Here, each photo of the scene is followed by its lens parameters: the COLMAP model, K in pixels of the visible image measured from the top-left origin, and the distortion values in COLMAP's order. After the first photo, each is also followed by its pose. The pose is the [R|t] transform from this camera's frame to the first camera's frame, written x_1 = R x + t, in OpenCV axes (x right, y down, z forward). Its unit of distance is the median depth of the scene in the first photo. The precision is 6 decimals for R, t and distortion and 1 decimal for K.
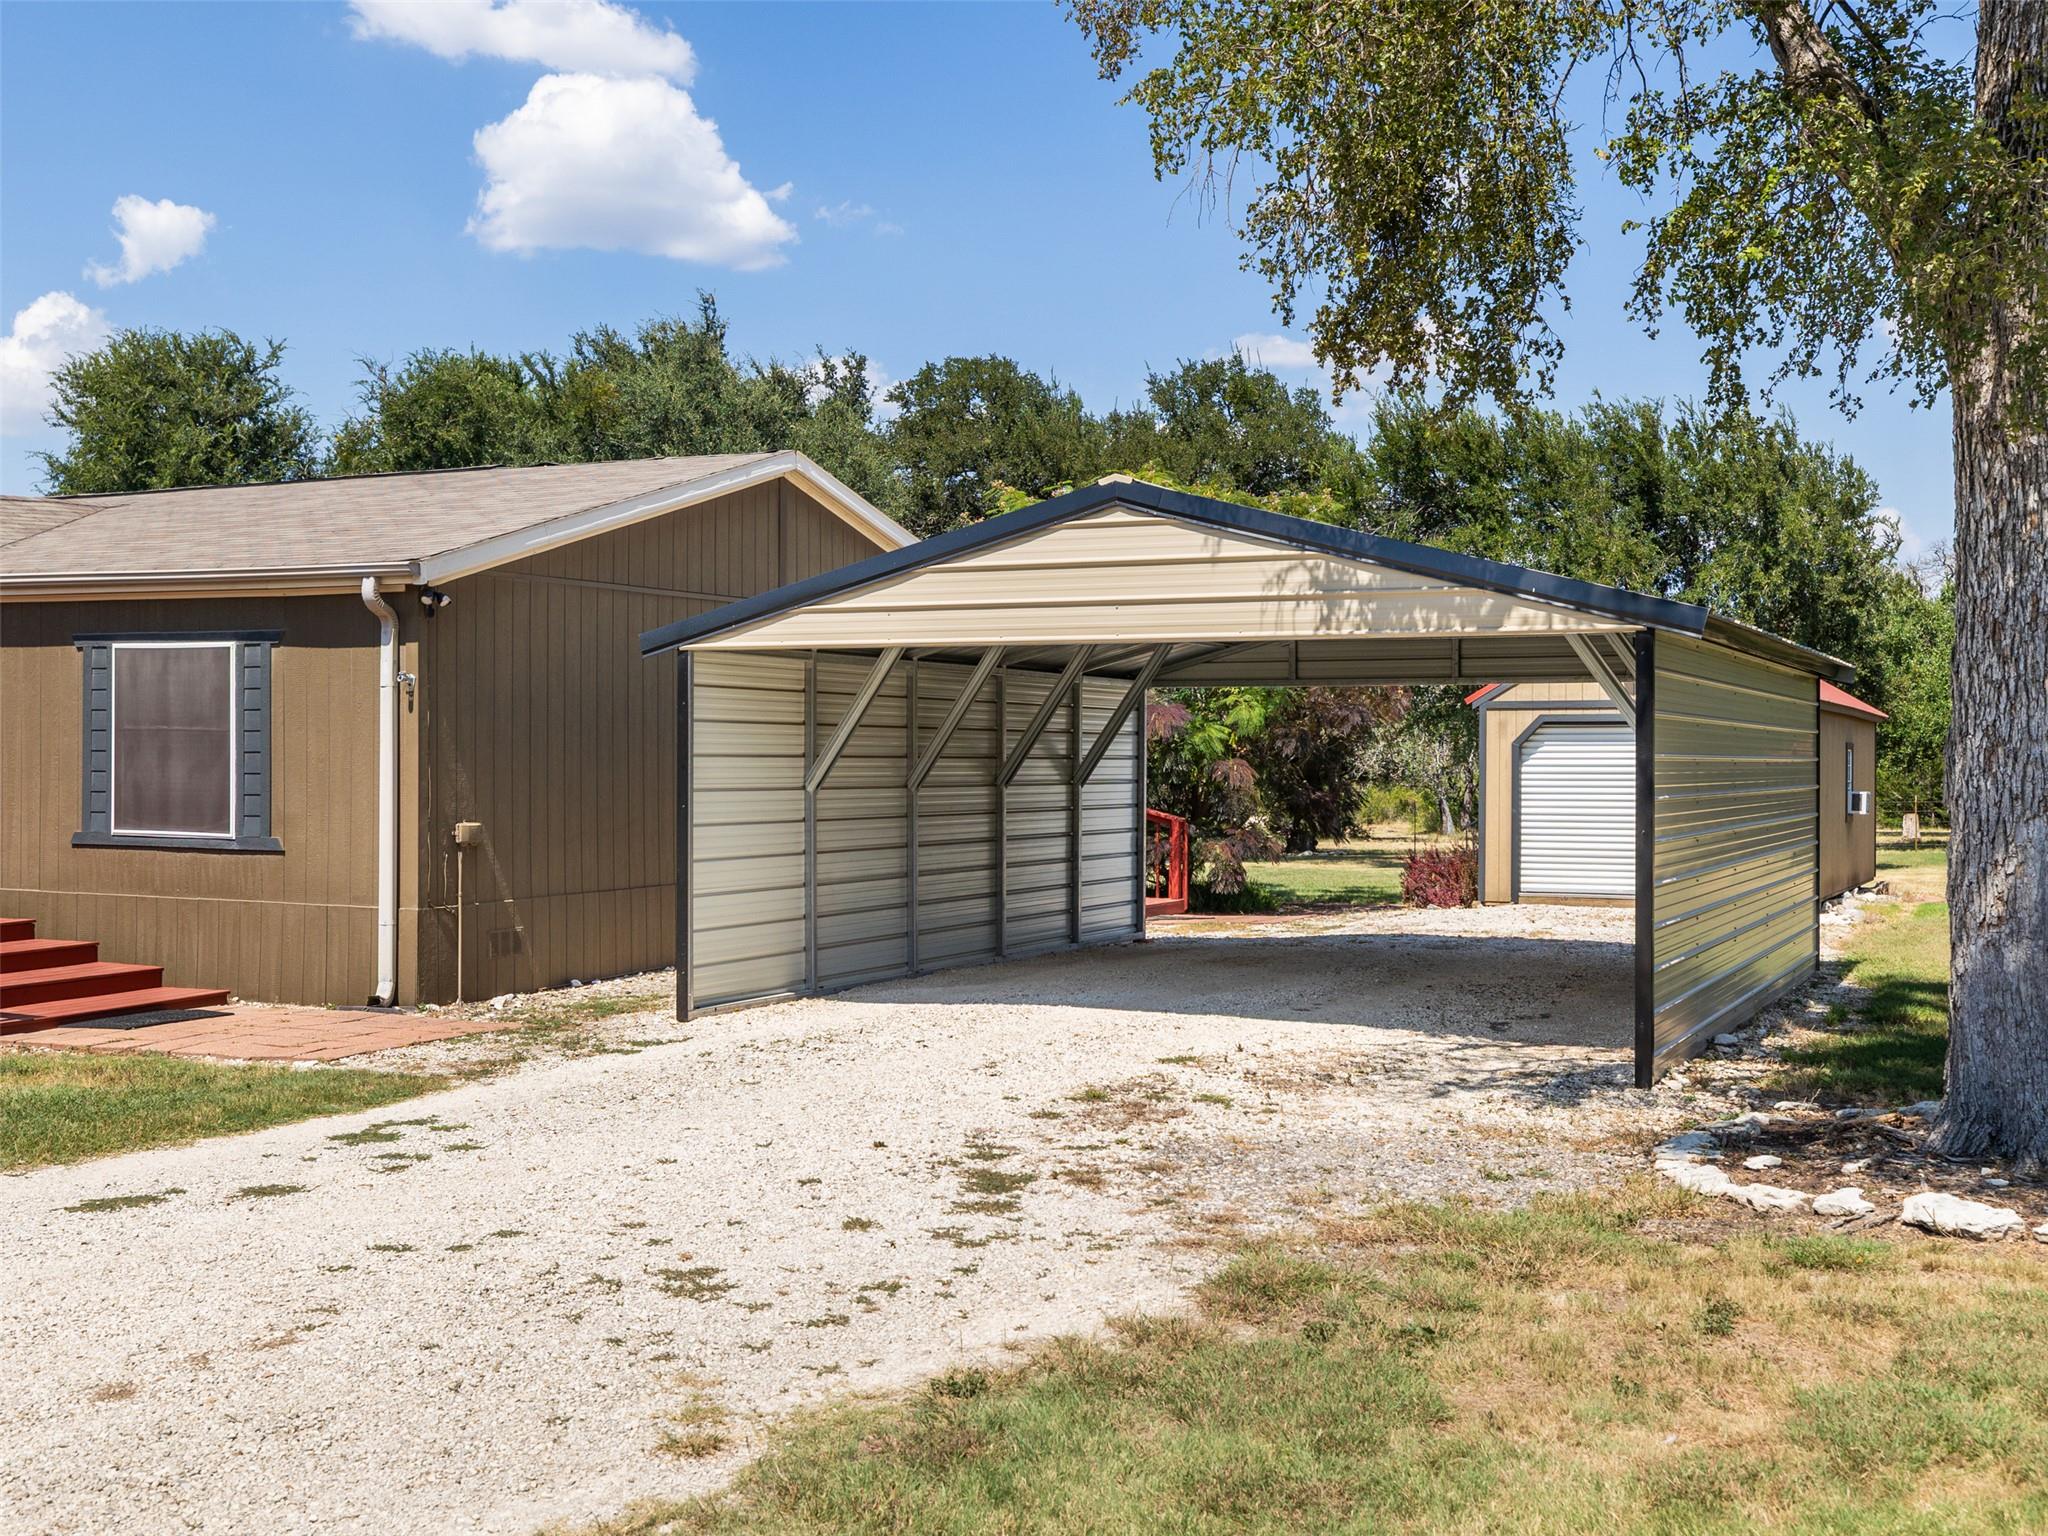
lens RADIAL K [[2033.6, 0, 1024.0], [0, 2033.6, 768.0], [0, 0, 1]] dist [0.004163, 0.000240]
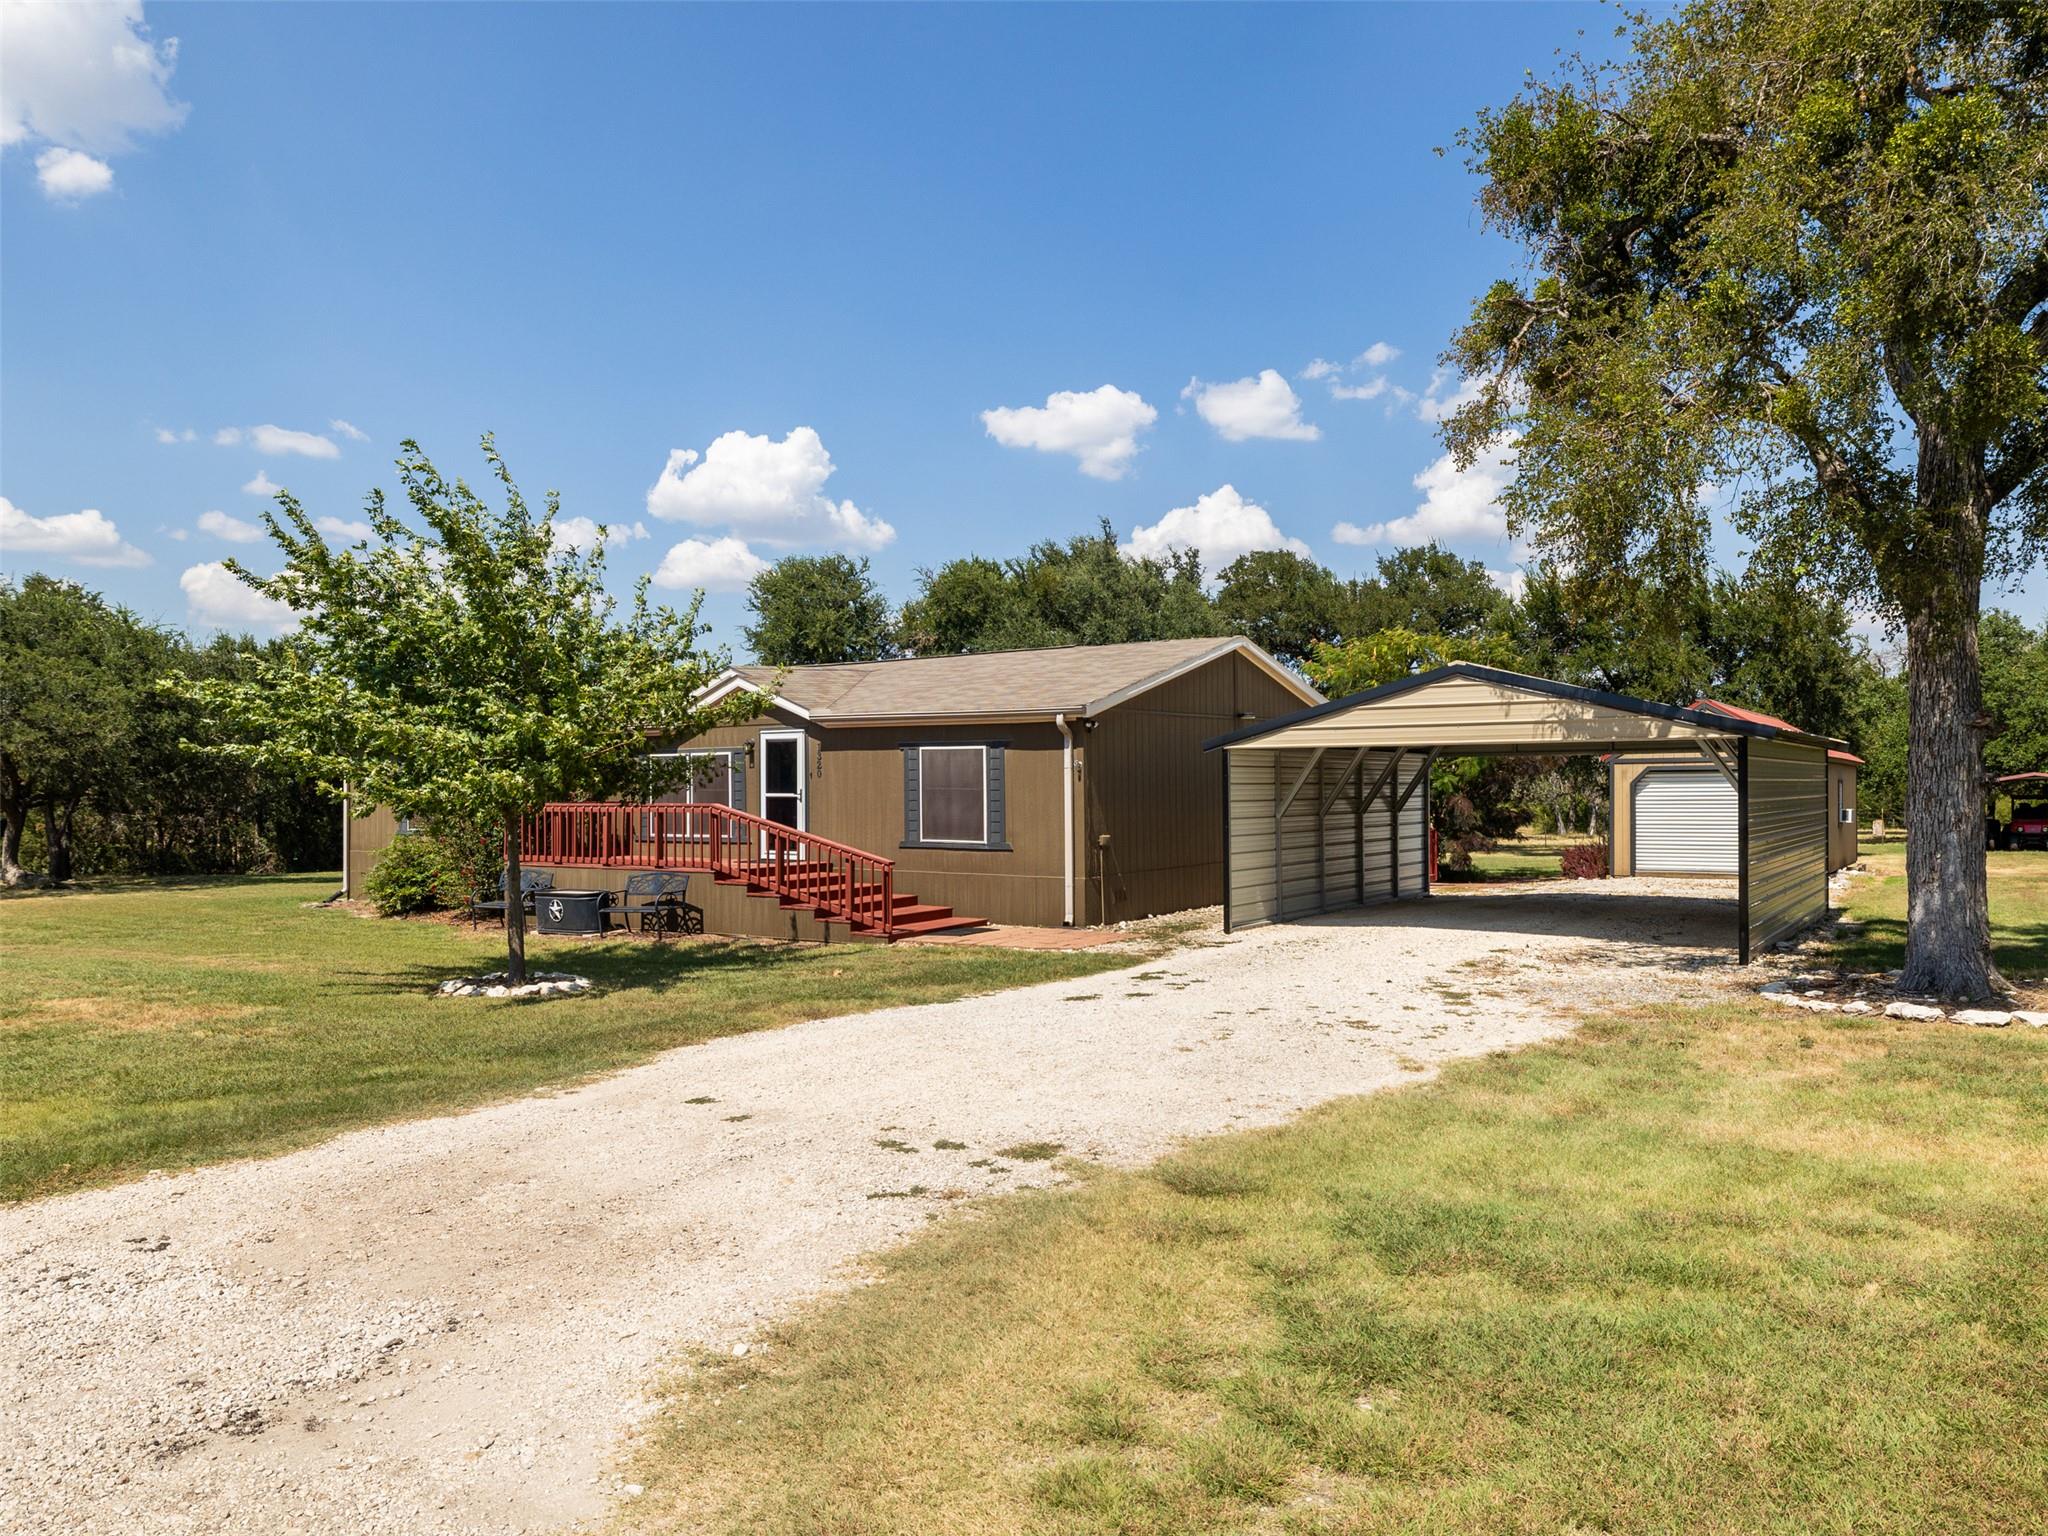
lens RADIAL K [[1370.0, 0, 1023.2], [0, 1370.0, 784.3], [0, 0, 1]] dist [-0.004543, 0.000075]
pose [[0.989322, -0.011492, -0.145292, -0.124302], [0.010815, 0.999927, -0.005450, -0.013186], [0.145344, 0.003820, 0.989374, -0.272421]]
